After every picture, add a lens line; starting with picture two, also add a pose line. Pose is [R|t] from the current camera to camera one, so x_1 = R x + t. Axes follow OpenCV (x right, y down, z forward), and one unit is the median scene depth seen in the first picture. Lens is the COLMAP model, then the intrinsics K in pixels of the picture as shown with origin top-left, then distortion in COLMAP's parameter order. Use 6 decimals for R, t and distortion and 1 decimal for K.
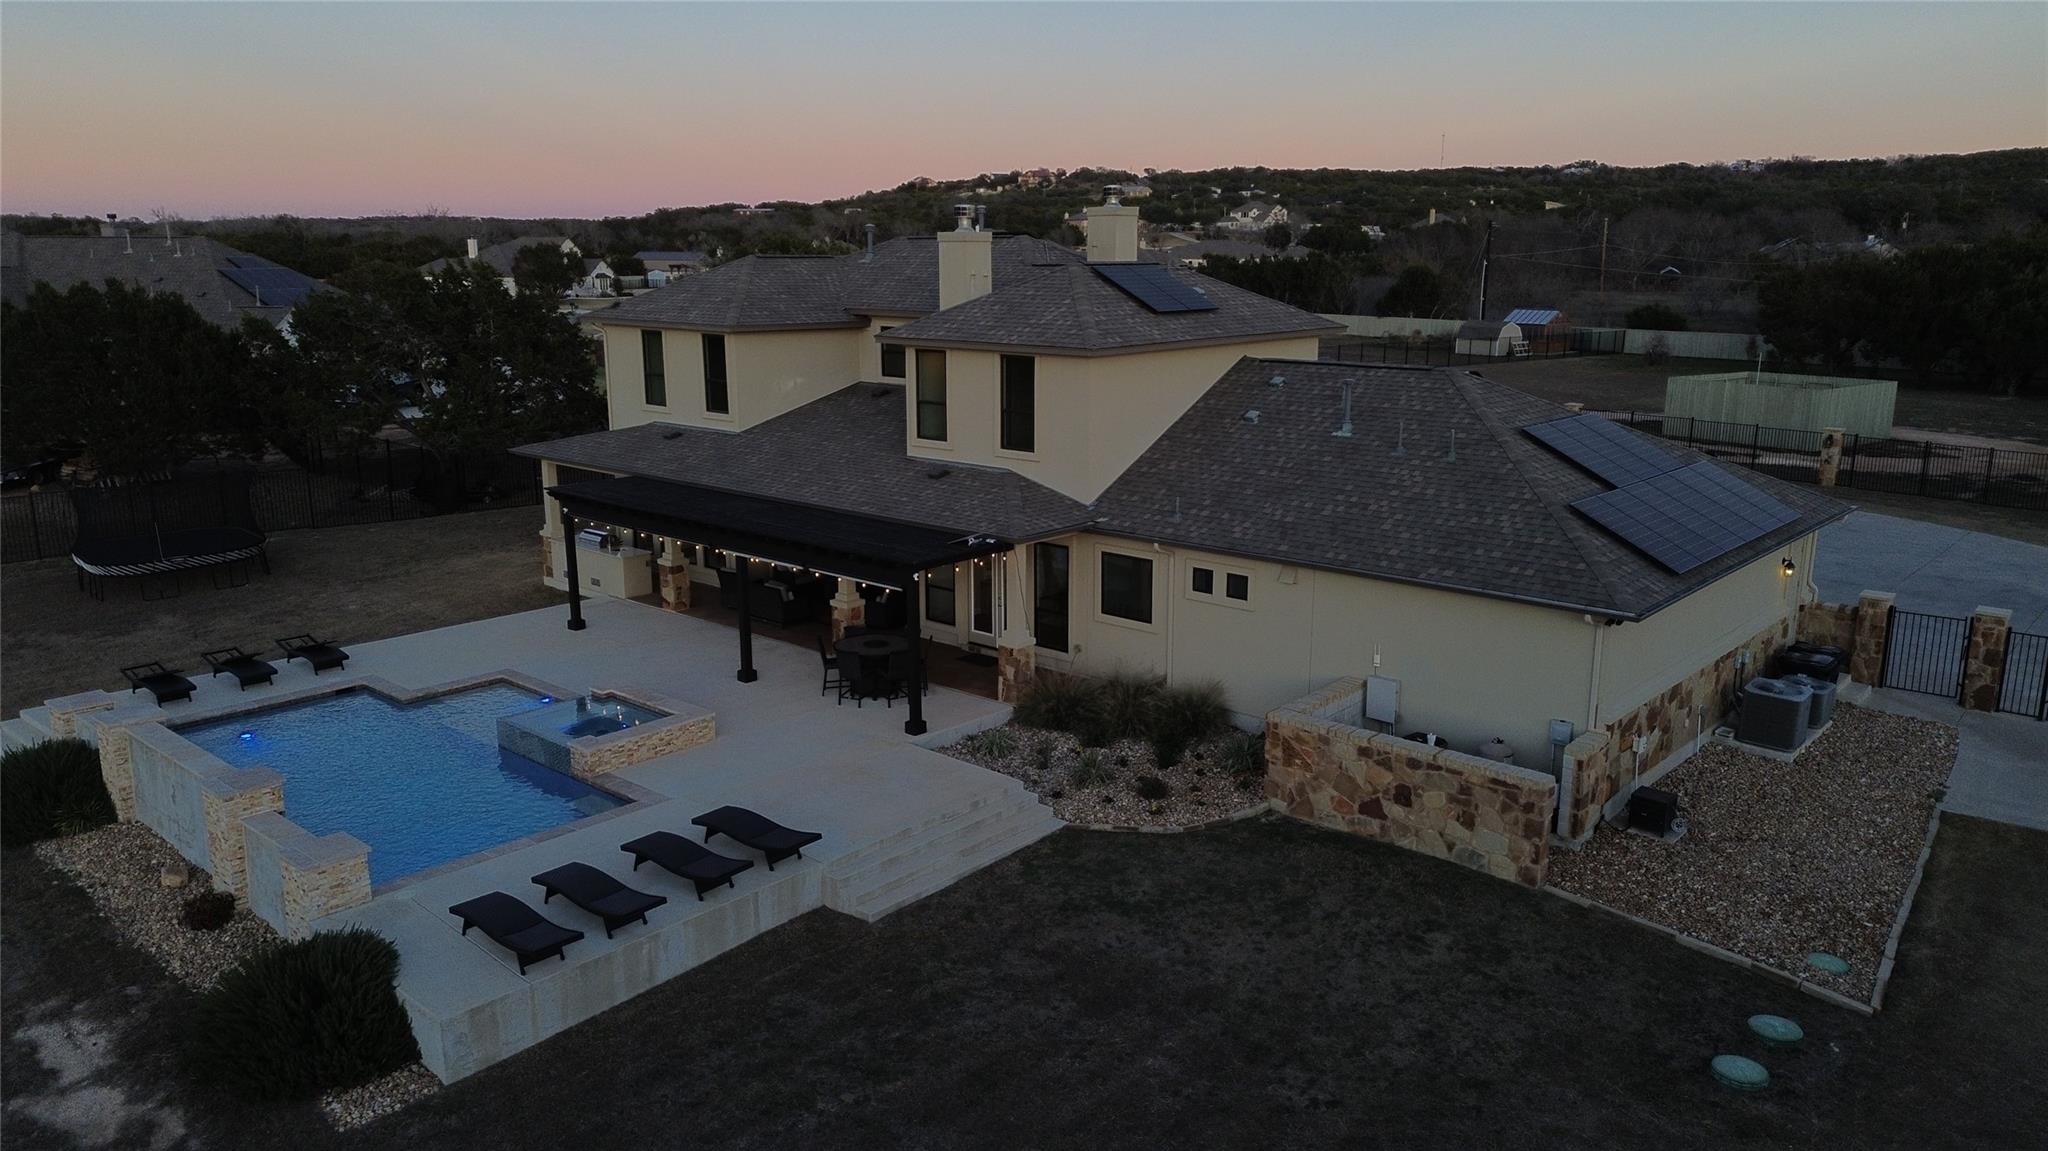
lens RADIAL K [[1432.4, 0, 1024.0], [0, 1432.4, 575.5], [0, 0, 1]] dist [0.081695, -0.078456]
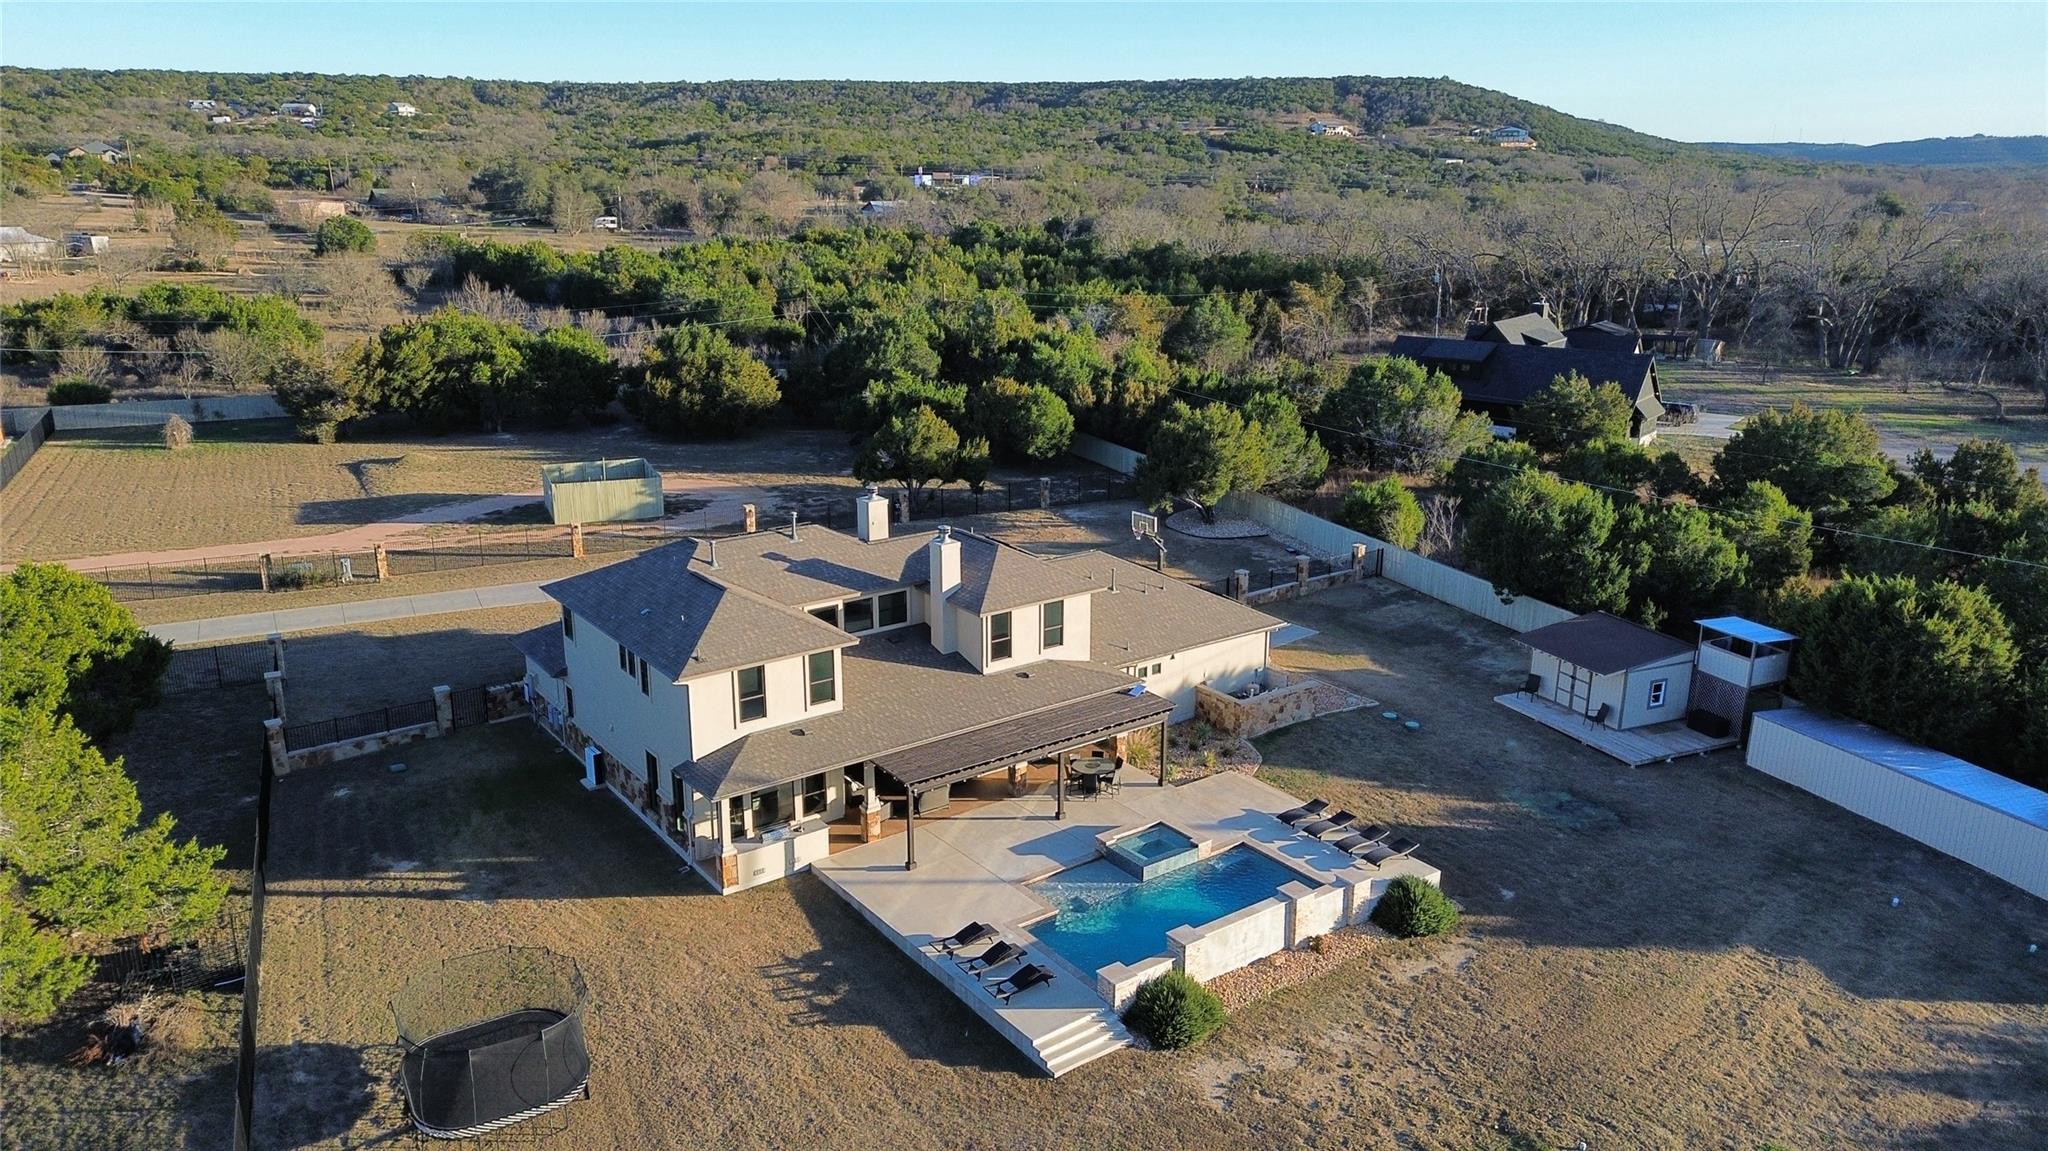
lens RADIAL K [[1432.4, 0, 1024.0], [0, 1432.4, 575.5], [0, 0, 1]] dist [0.081695, -0.078456]
pose [[0.199327, -0.270837, 0.941762, -1.961340], [0.210264, 0.950484, 0.228843, -0.687136], [-0.957109, 0.152405, 0.246404, 0.615941]]
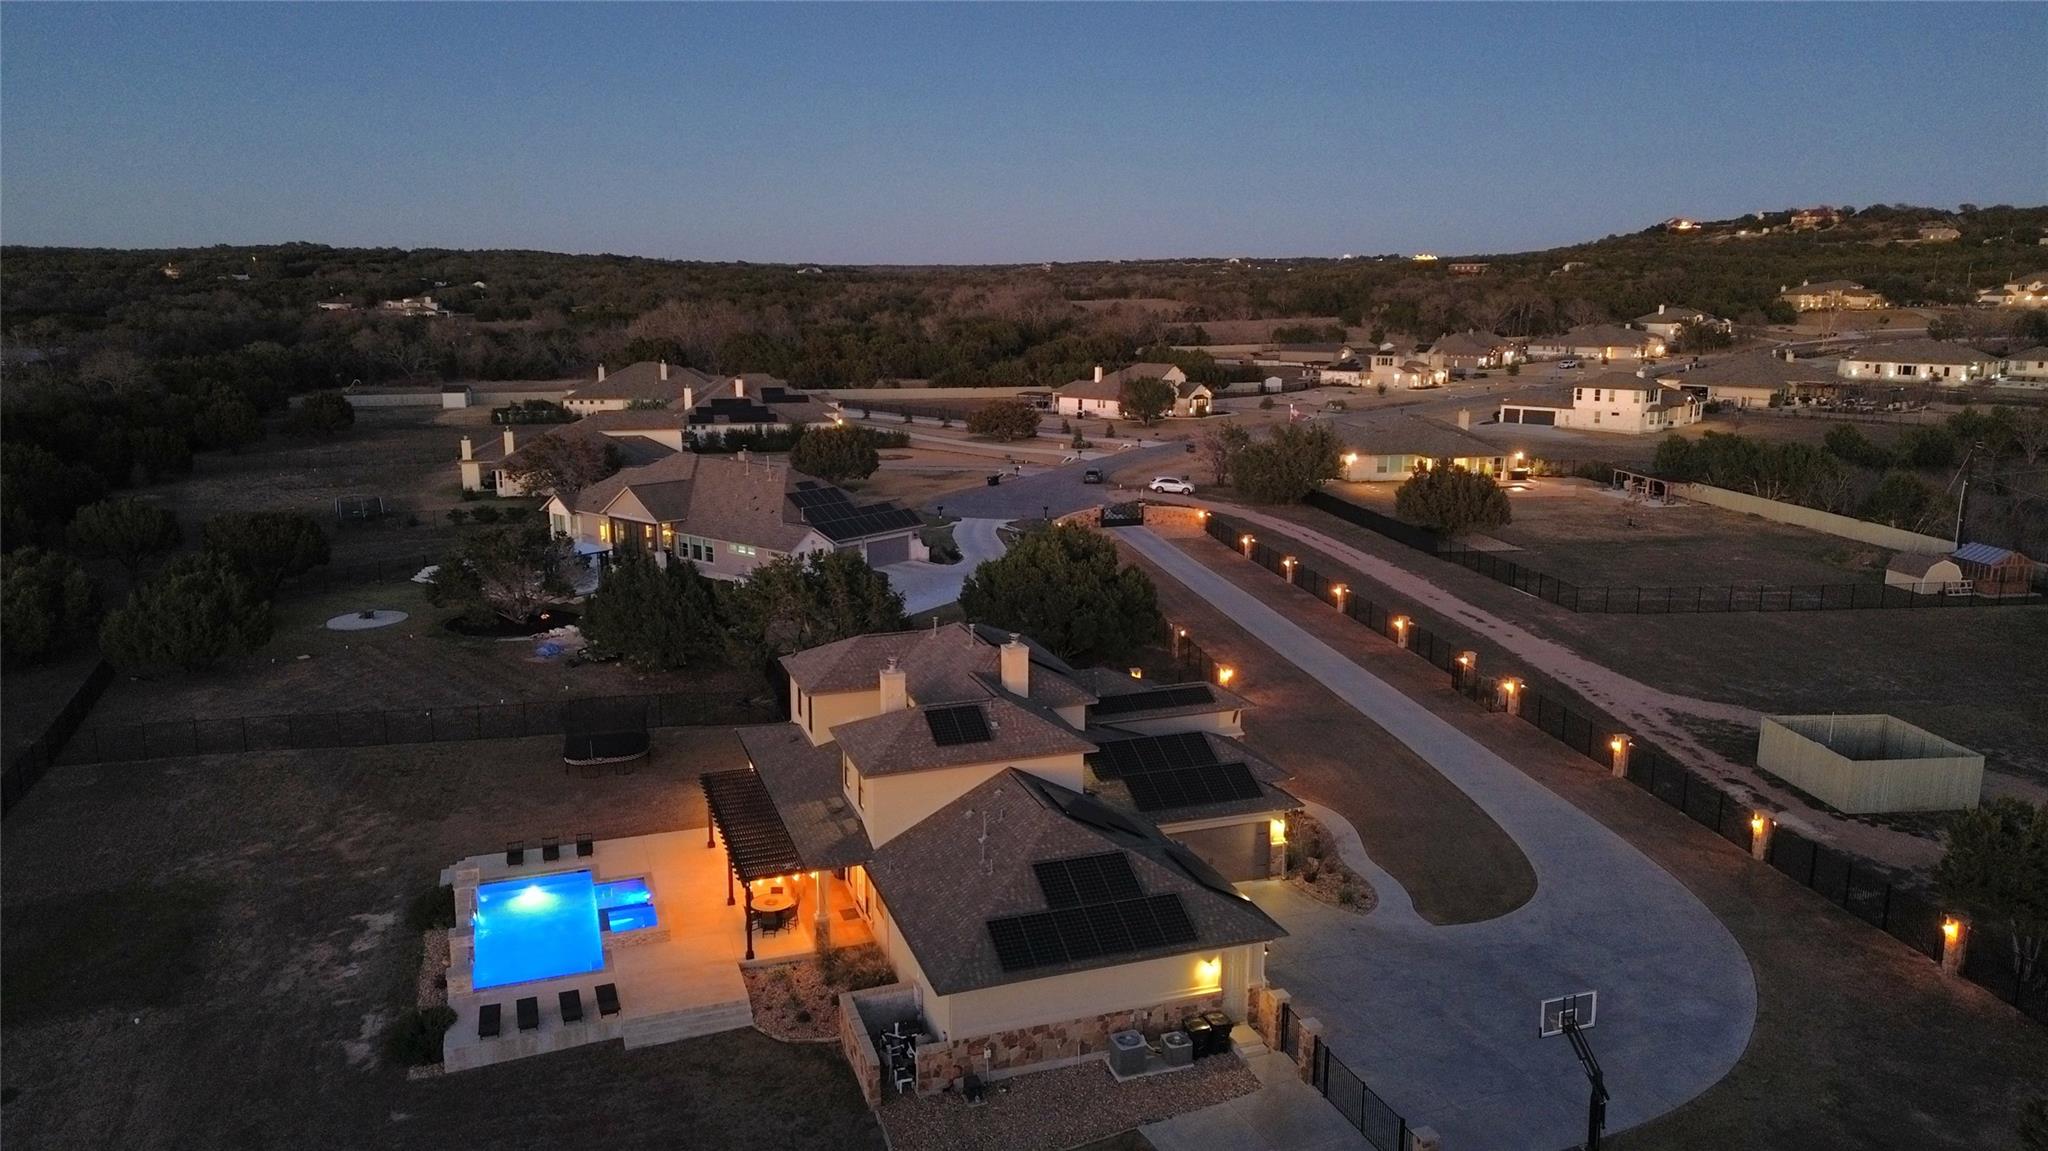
lens RADIAL K [[1432.4, 0, 1024.0], [0, 1432.4, 575.5], [0, 0, 1]] dist [0.081695, -0.078456]
pose [[0.878022, 0.099374, -0.468190, 1.146251], [-0.108546, 0.994064, 0.007429, -0.475711], [0.466149, 0.044297, 0.883596, -0.643026]]
